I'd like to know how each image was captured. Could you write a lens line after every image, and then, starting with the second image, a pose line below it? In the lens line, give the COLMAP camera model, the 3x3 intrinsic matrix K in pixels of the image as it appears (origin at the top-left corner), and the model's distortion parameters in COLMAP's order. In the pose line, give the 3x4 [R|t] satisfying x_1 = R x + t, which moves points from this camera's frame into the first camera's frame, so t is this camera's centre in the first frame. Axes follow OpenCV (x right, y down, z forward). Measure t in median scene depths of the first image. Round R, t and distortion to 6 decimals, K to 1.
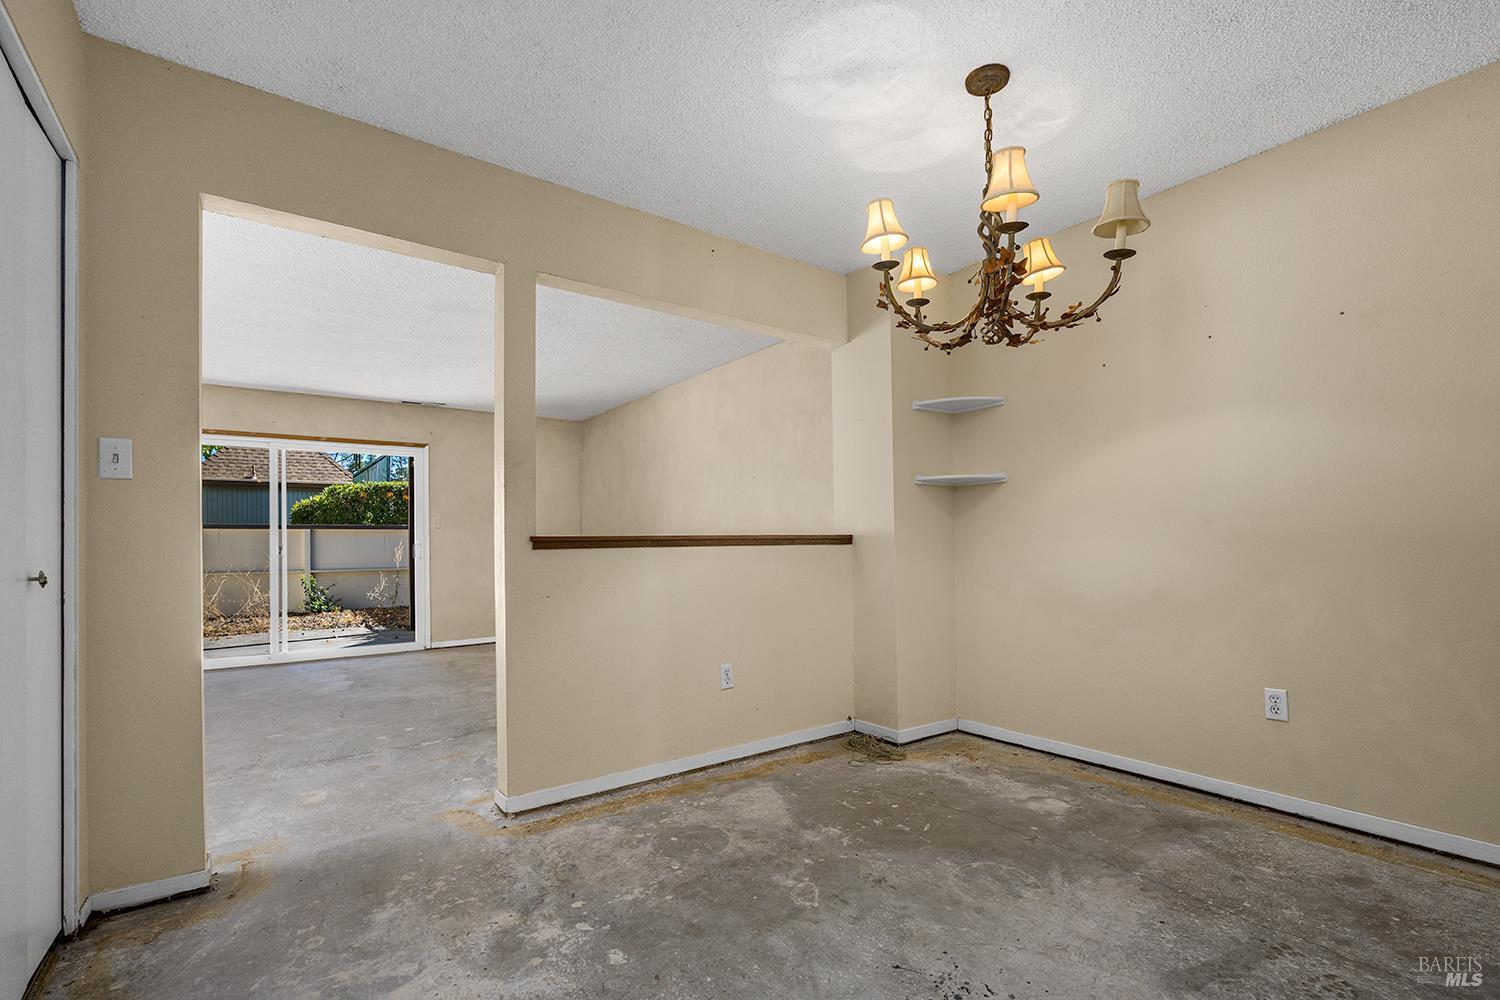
lens RADIAL K [[674.9, 0, 753.3], [0, 674.9, 537.8], [0, 0, 1]] dist [-0.003190, -0.000524]
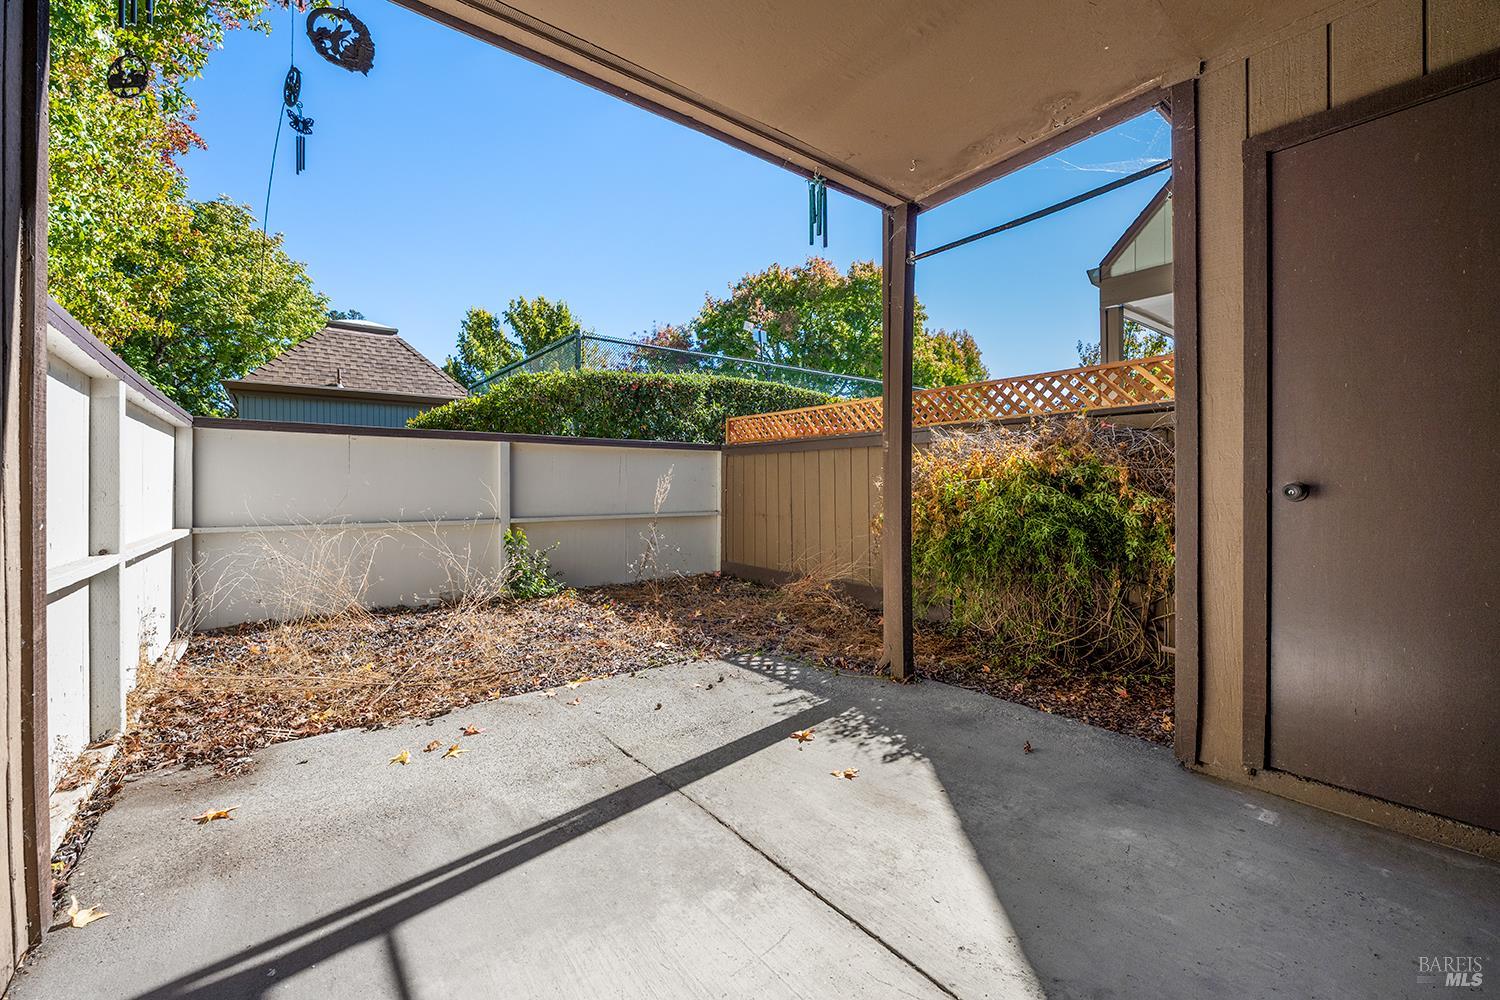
lens RADIAL K [[609.4, 0, 755.8], [0, 609.4, 484.3], [0, 0, 1]] dist [-0.003264, 0.000226]
pose [[0.999631, 0.009805, 0.025352, -2.036061], [-0.009908, 0.999943, 0.003965, 0.072482], [-0.025312, -0.004215, 0.999671, 2.188198]]
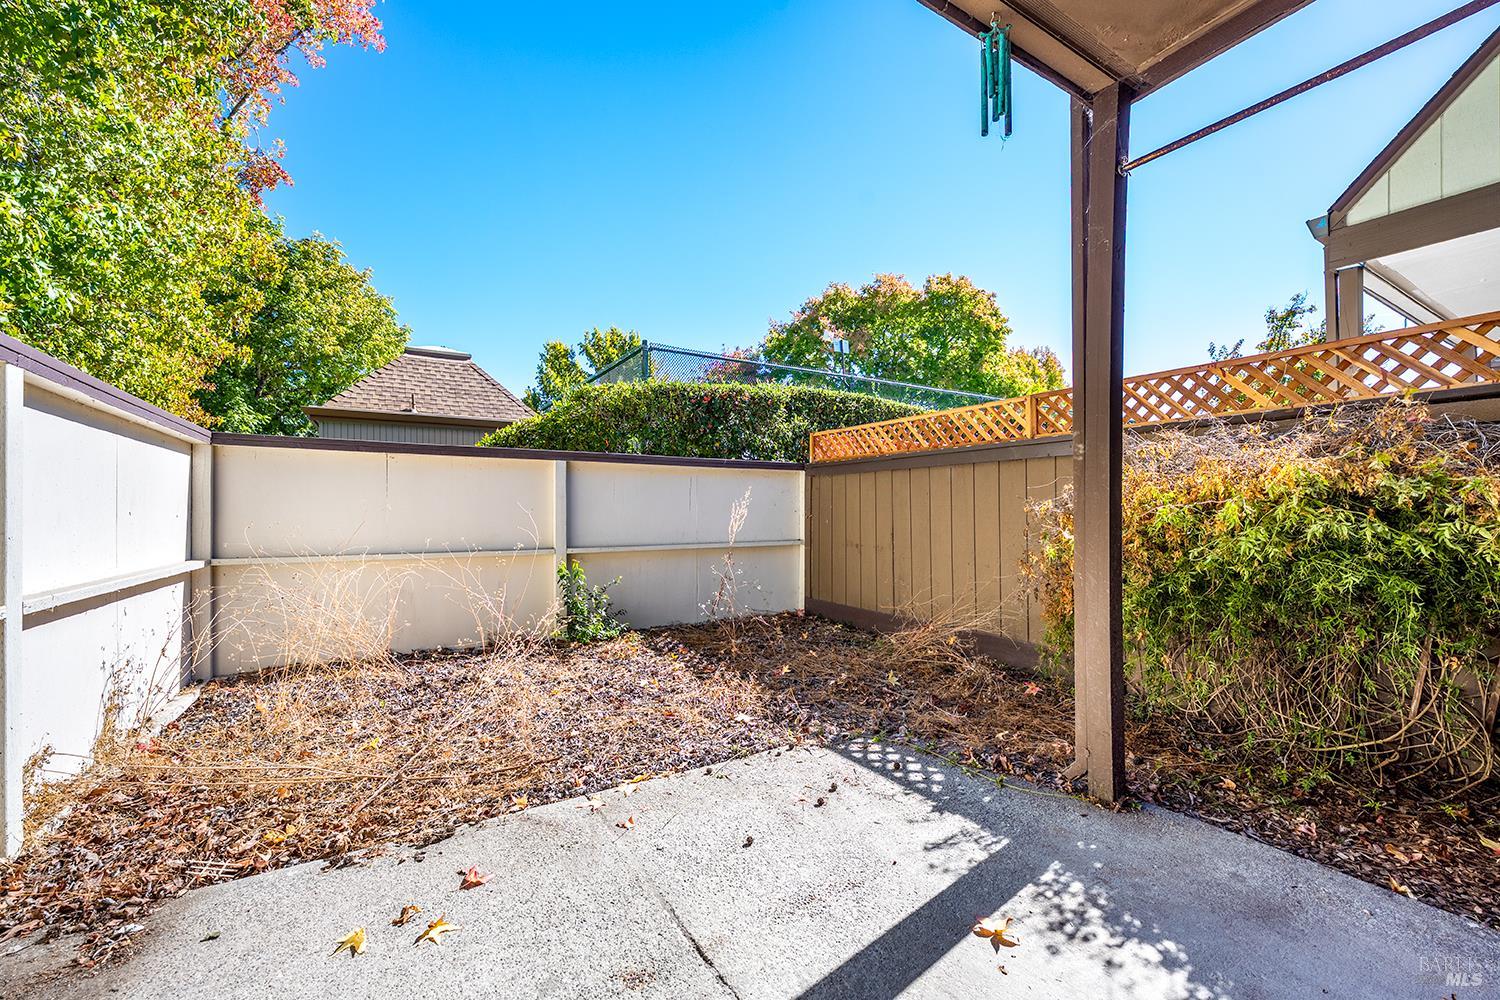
lens RADIAL K [[607.2, 0, 750.0], [0, 607.2, 500.0], [0, 0, 1]] dist [-0.000908, -0.000214]
pose [[0.995554, 0.007573, -0.093887, -2.108828], [-0.008660, 0.999900, -0.011186, 0.076874], [0.093793, 0.011949, 0.995520, 2.538719]]
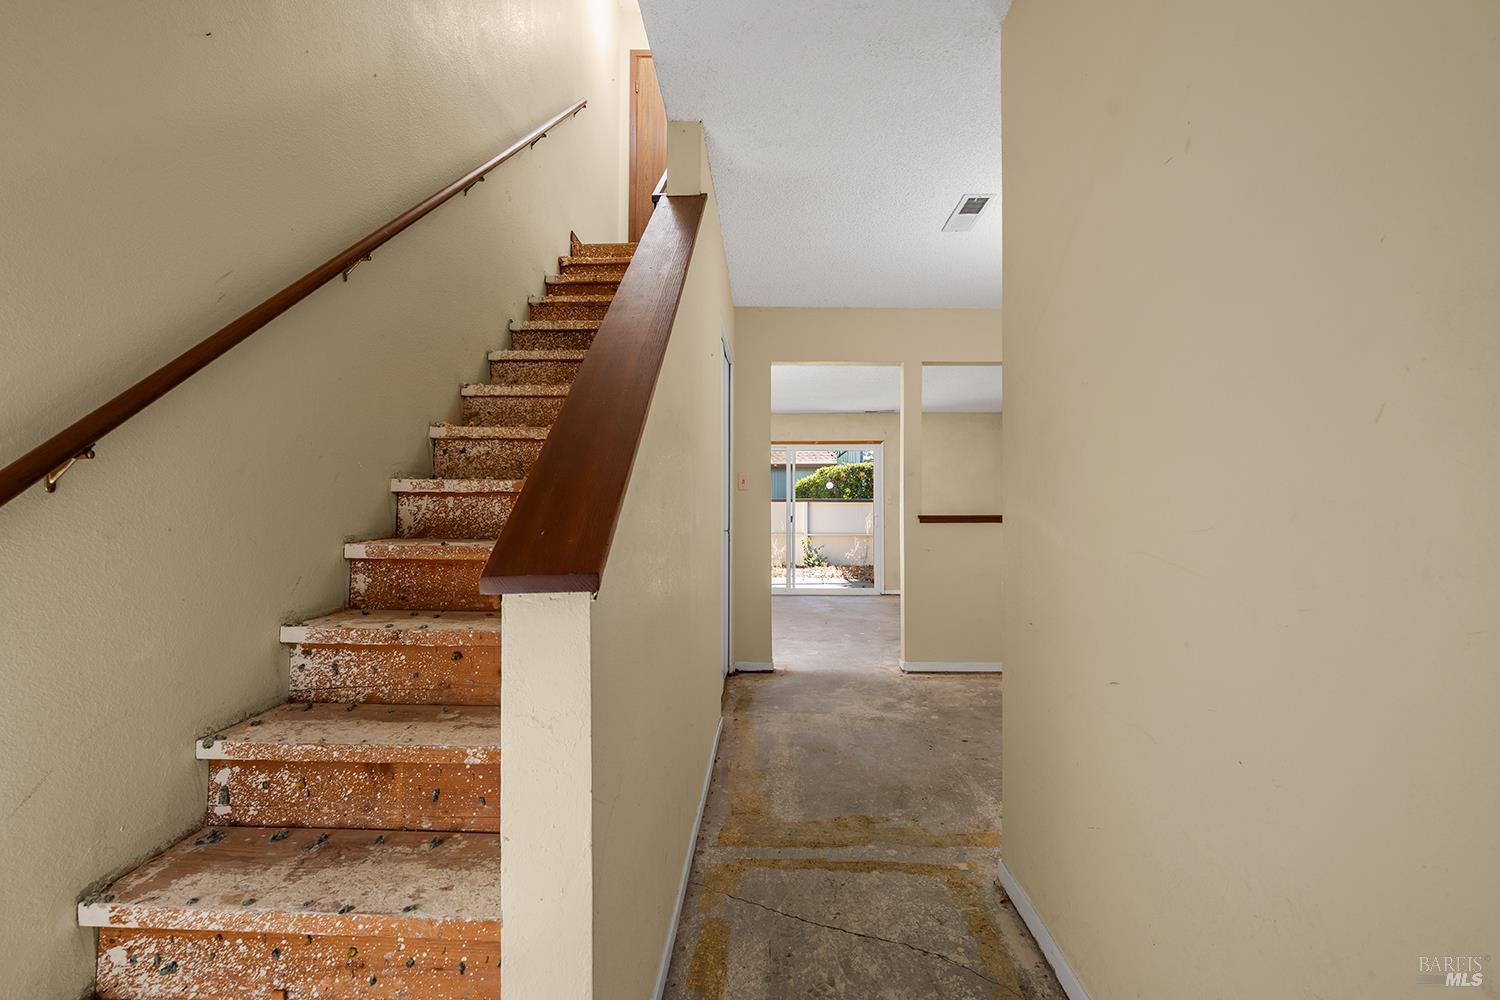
lens RADIAL K [[713.1, 0, 750.0], [0, 713.1, 500.0], [0, 0, 1]] dist [-0.000274, 0.000015]
pose [[0.790441, -0.000310, -0.612538, 0.439250], [-0.005884, 0.999950, -0.008099, -0.023237], [0.612509, 0.010006, 0.790400, -0.699707]]
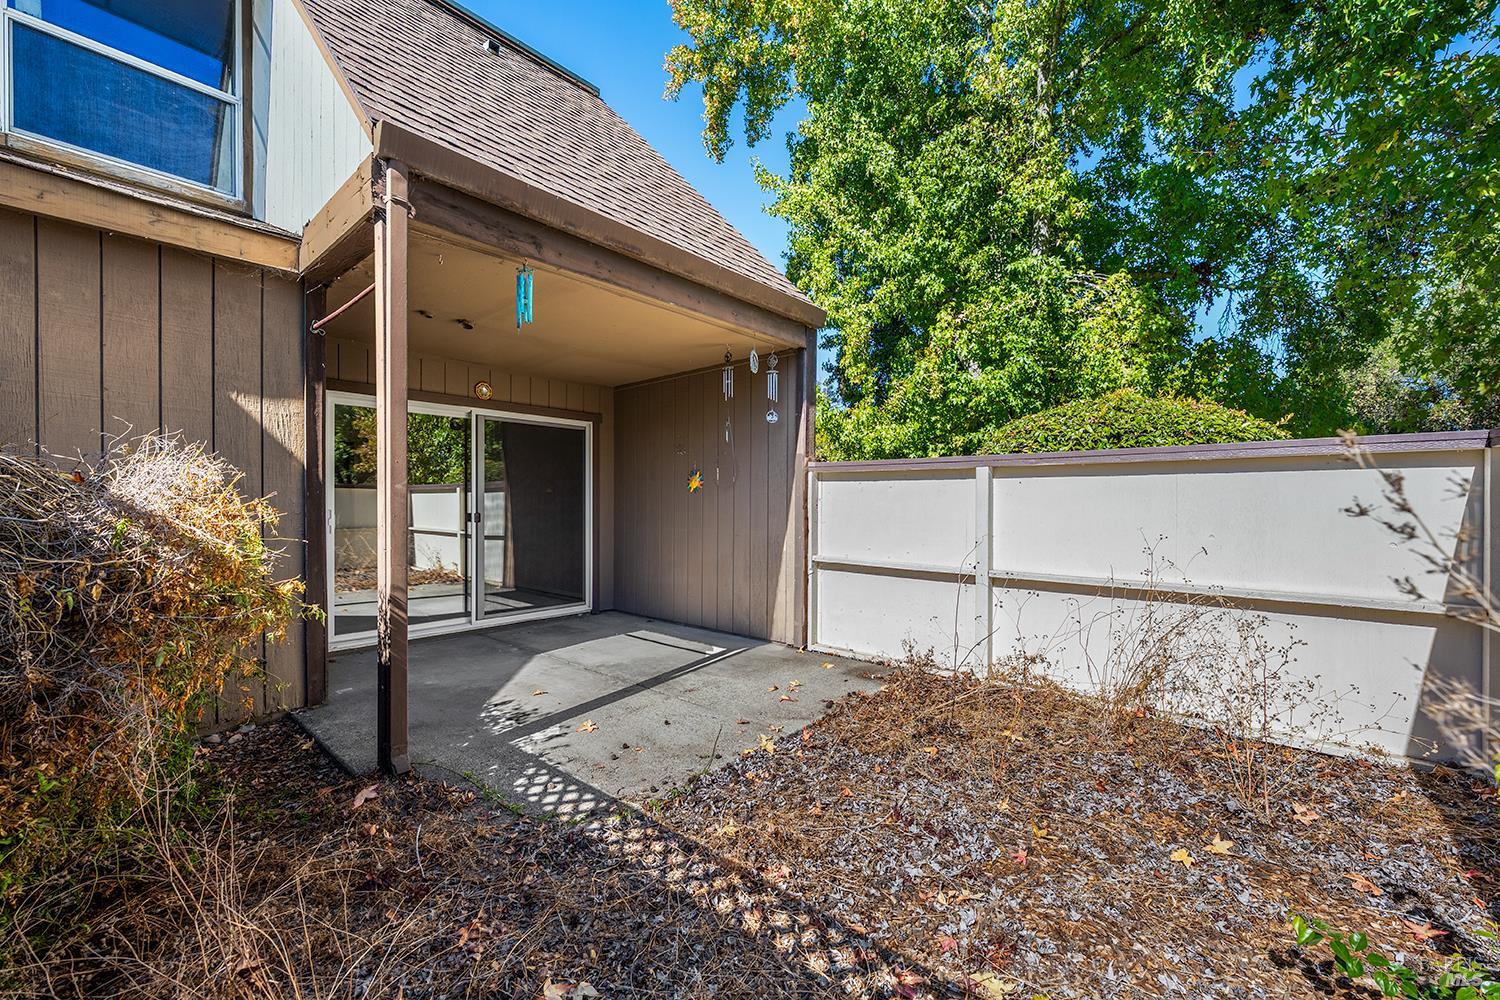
lens RADIAL K [[608.3, 0, 754.5], [0, 608.3, 519.9], [0, 0, 1]] dist [-0.001217, -0.000070]
pose [[-0.976424, 0.010954, -0.215581, -2.079305], [0.009455, 0.999923, 0.007983, 0.038951], [0.215652, 0.005757, -0.976453, 4.475213]]
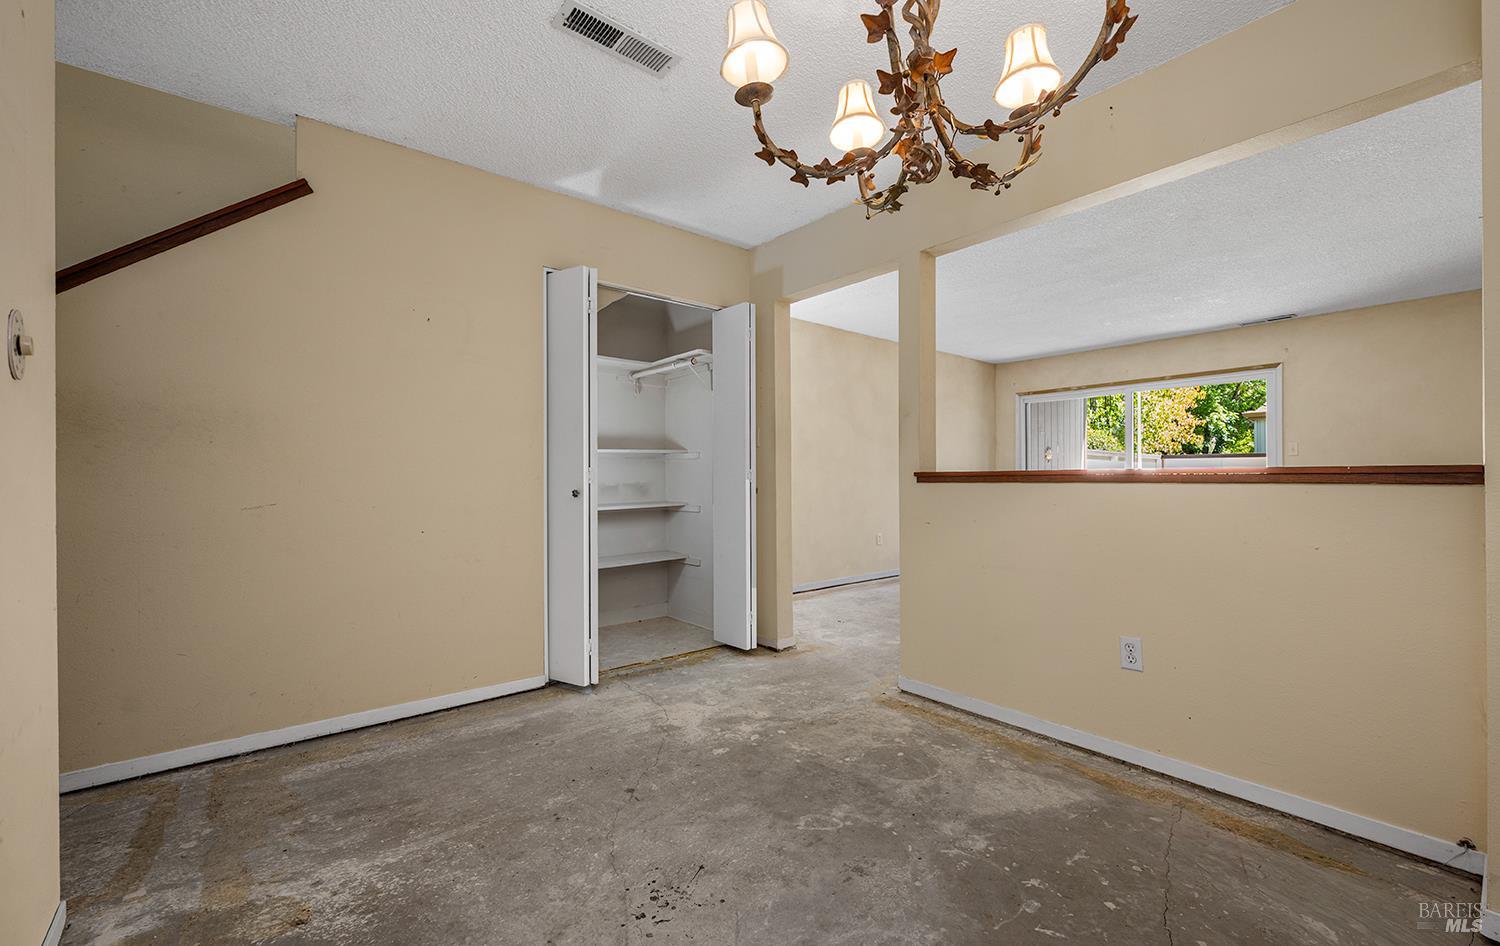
lens RADIAL K [[605.5, 0, 750.0], [0, 605.5, 473.0], [0, 0, 1]] dist [-0.003664, -0.000312]
pose [[0.051639, 0.002926, -0.998662, 0.721598], [0.011139, 0.999932, 0.003505, -0.006832], [0.998604, -0.011305, 0.051603, 0.620696]]
